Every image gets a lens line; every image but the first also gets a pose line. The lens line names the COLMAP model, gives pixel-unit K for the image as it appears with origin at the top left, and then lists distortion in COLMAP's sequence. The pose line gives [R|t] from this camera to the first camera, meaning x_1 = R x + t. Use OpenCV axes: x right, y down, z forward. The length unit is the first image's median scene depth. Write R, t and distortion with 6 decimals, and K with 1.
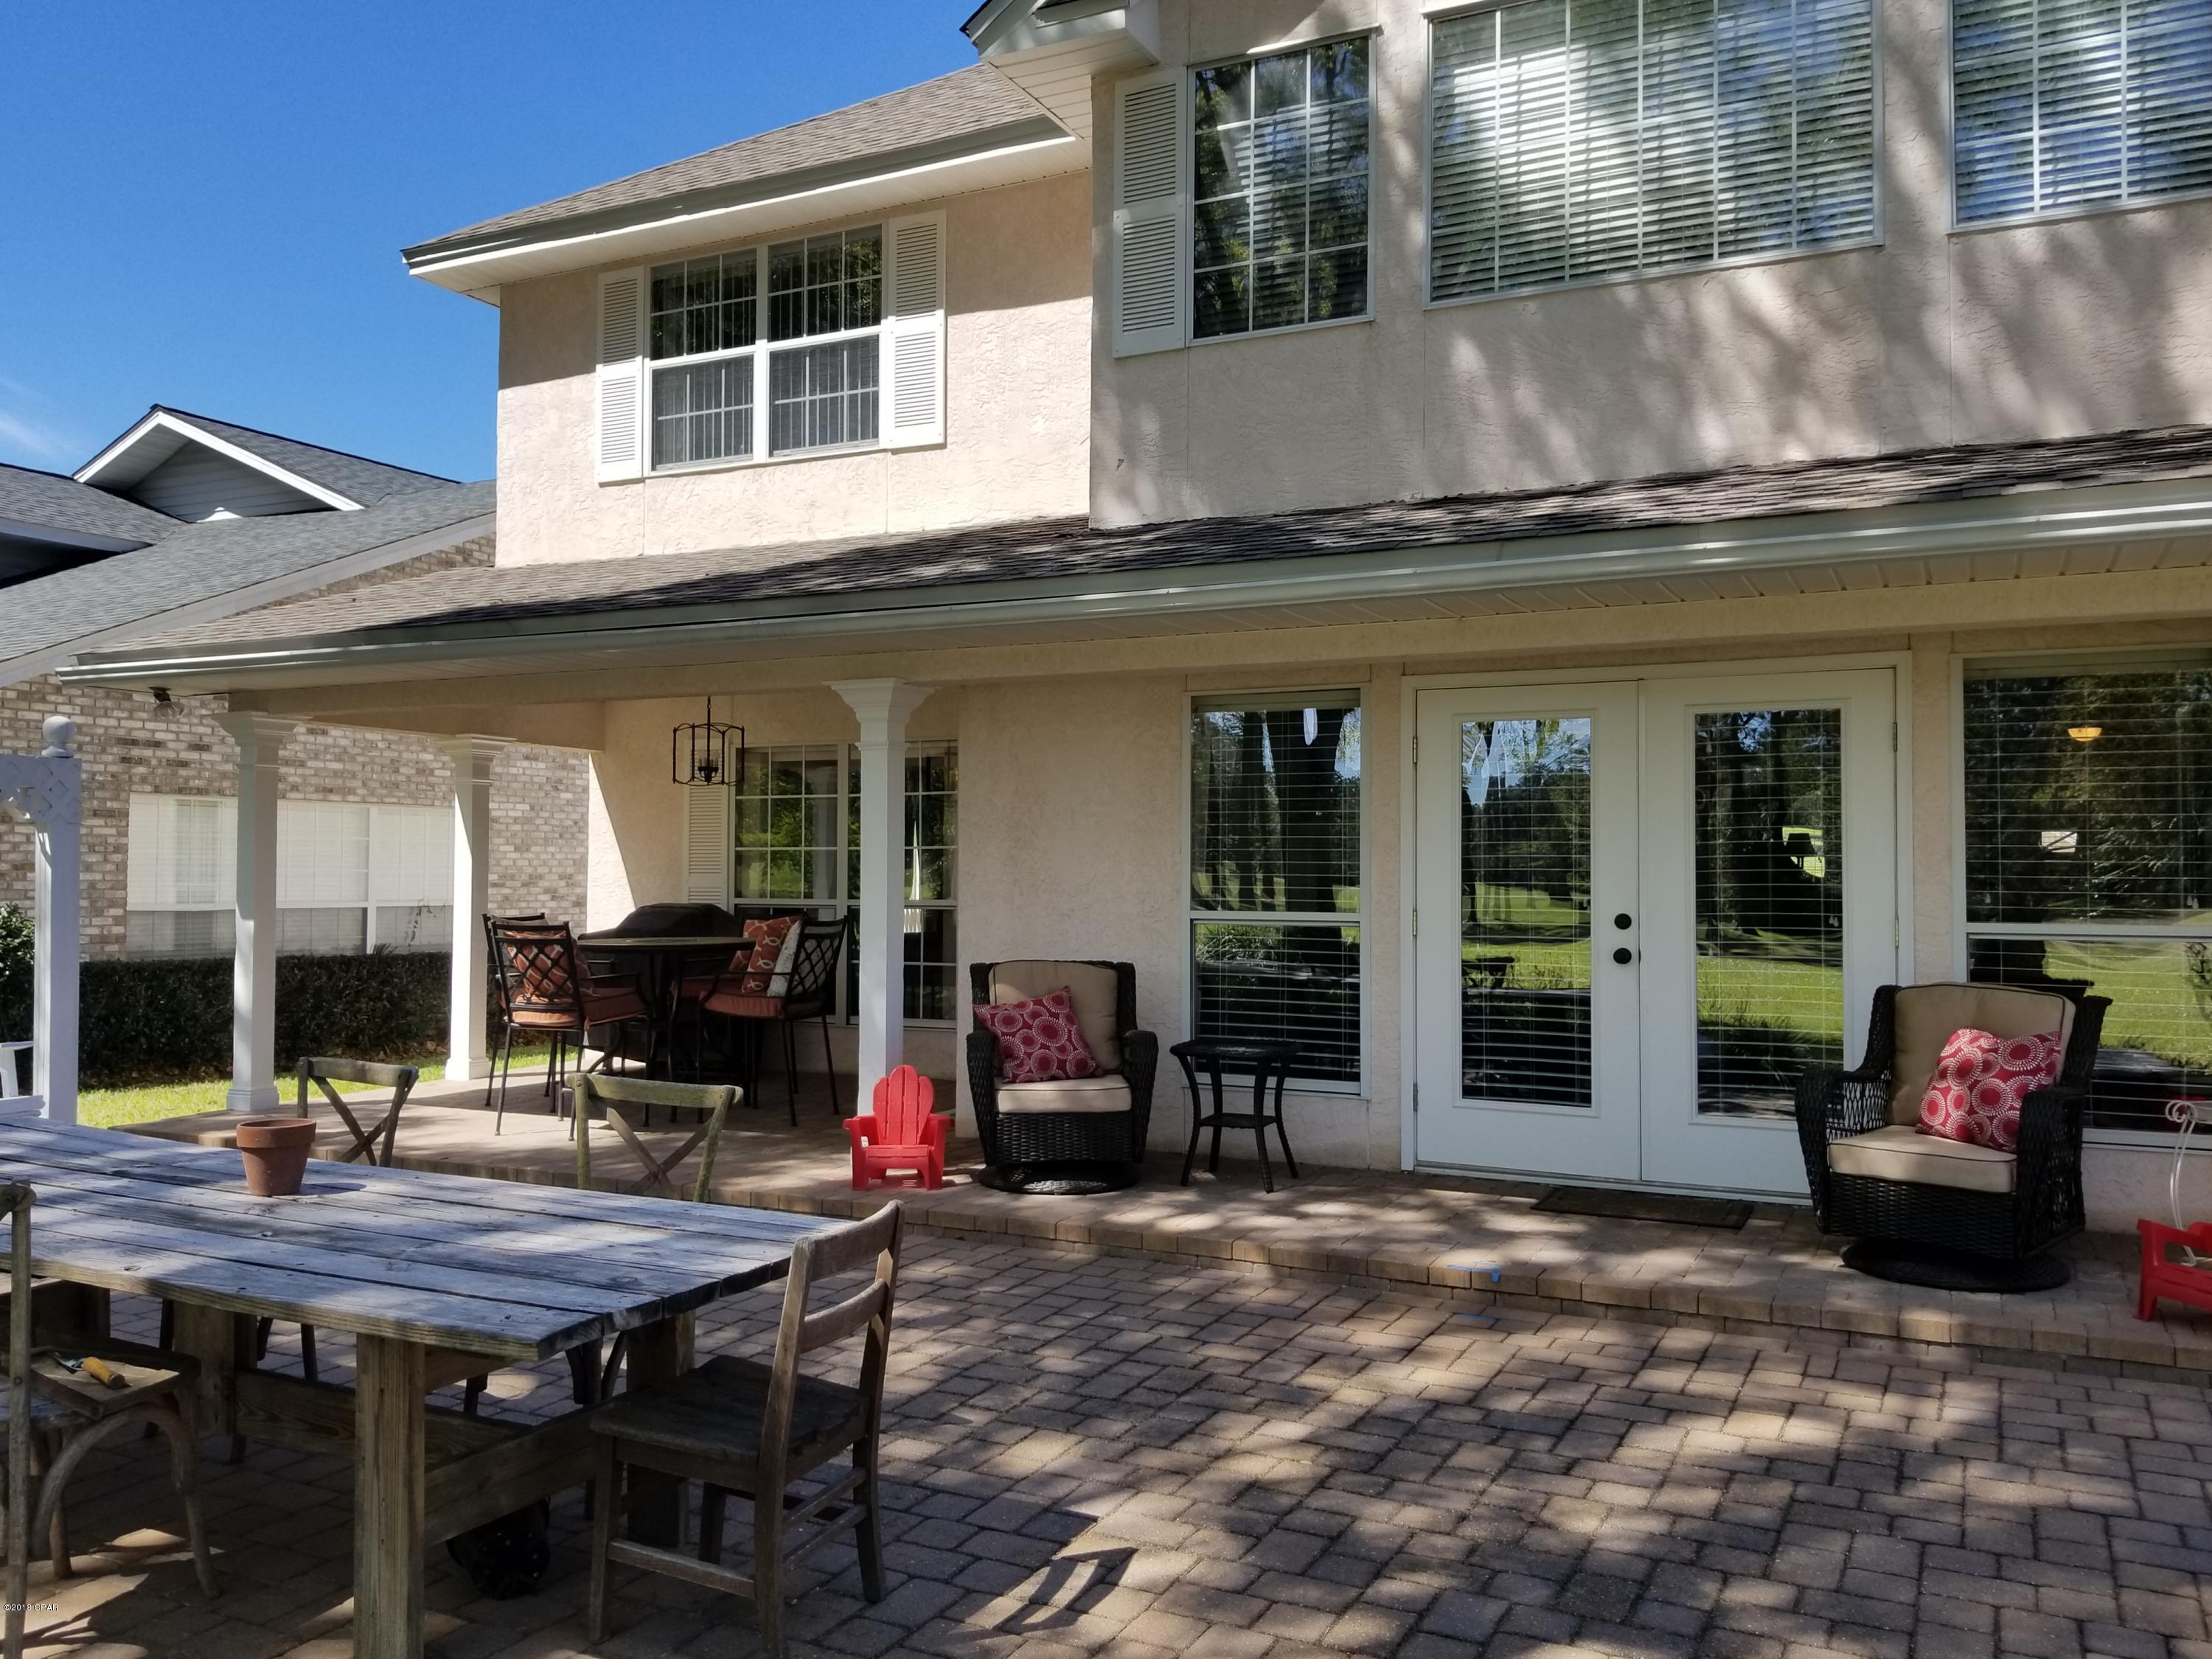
lens RADIAL K [[1723.6, 0, 1092.8], [0, 1723.6, 828.8], [0, 0, 1]] dist [0.050852, -0.089721]
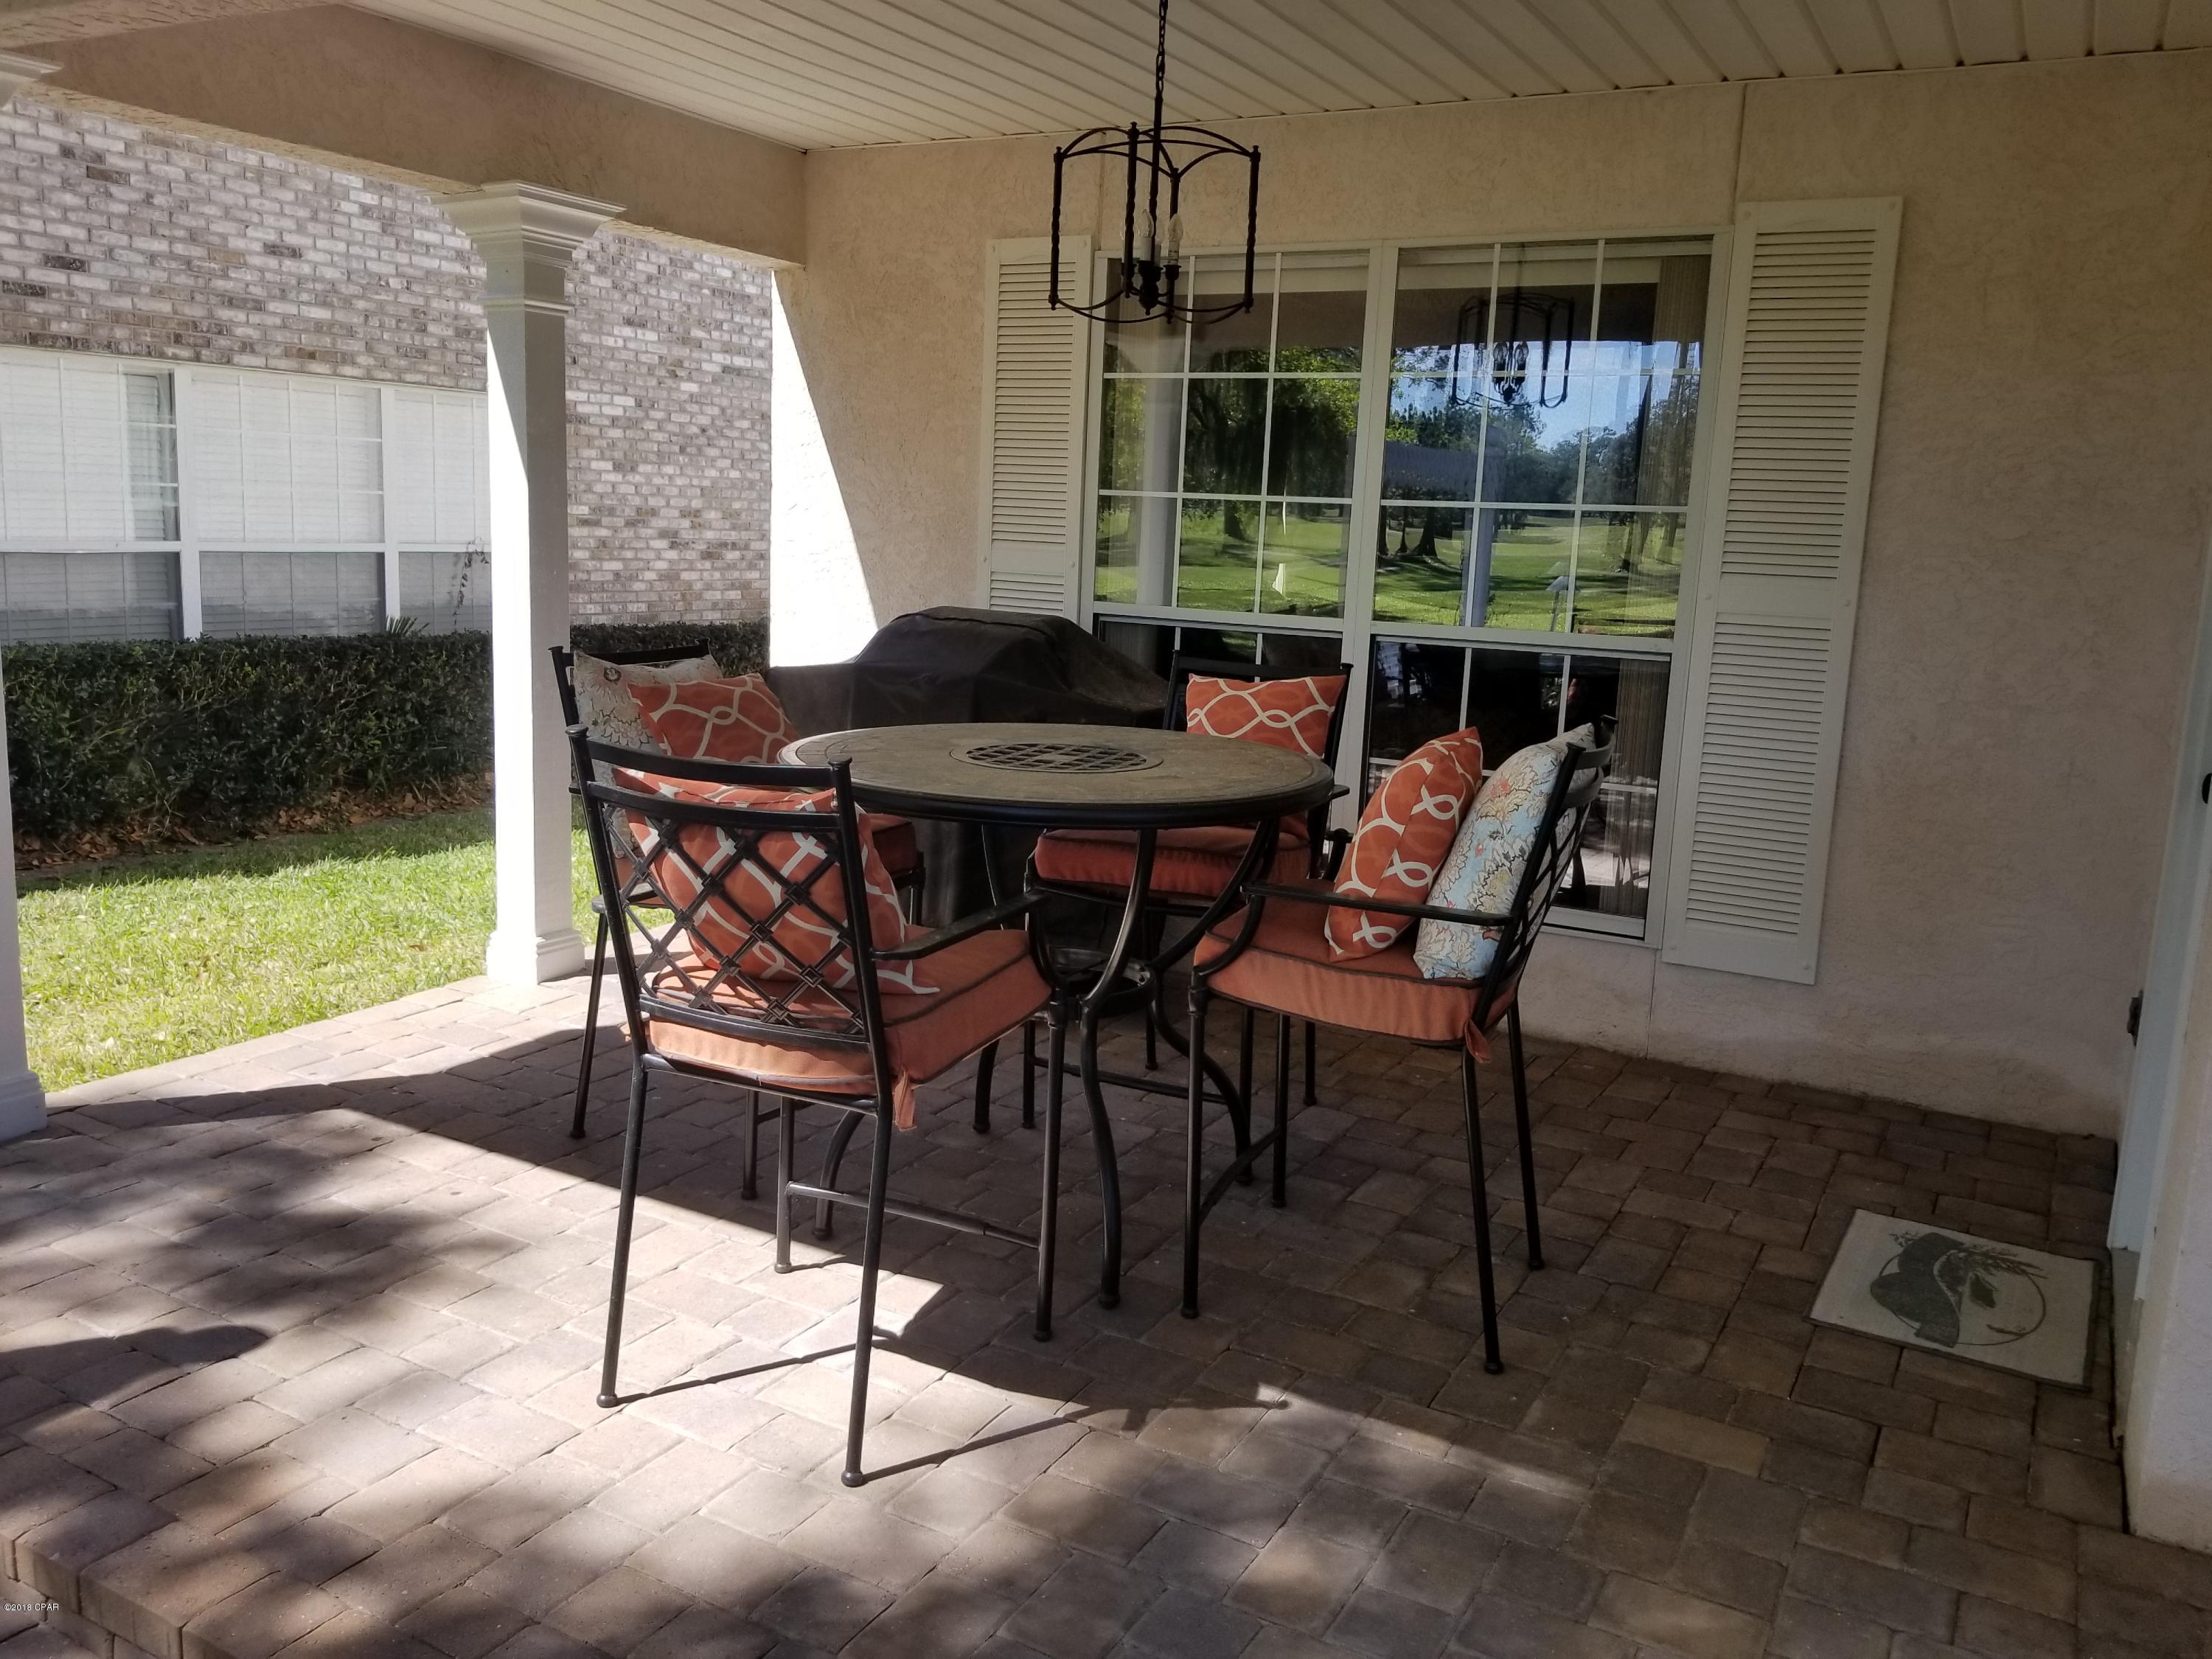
lens RADIAL K [[1723.6, 0, 1117.6], [0, 1723.6, 811.4], [0, 0, 1]] dist [0.050852, -0.089721]
pose [[0.998411, 0.047147, -0.030876, -0.145852], [-0.040160, 0.979552, 0.197142, 0.003197], [0.039539, -0.195589, 0.979889, 0.423804]]
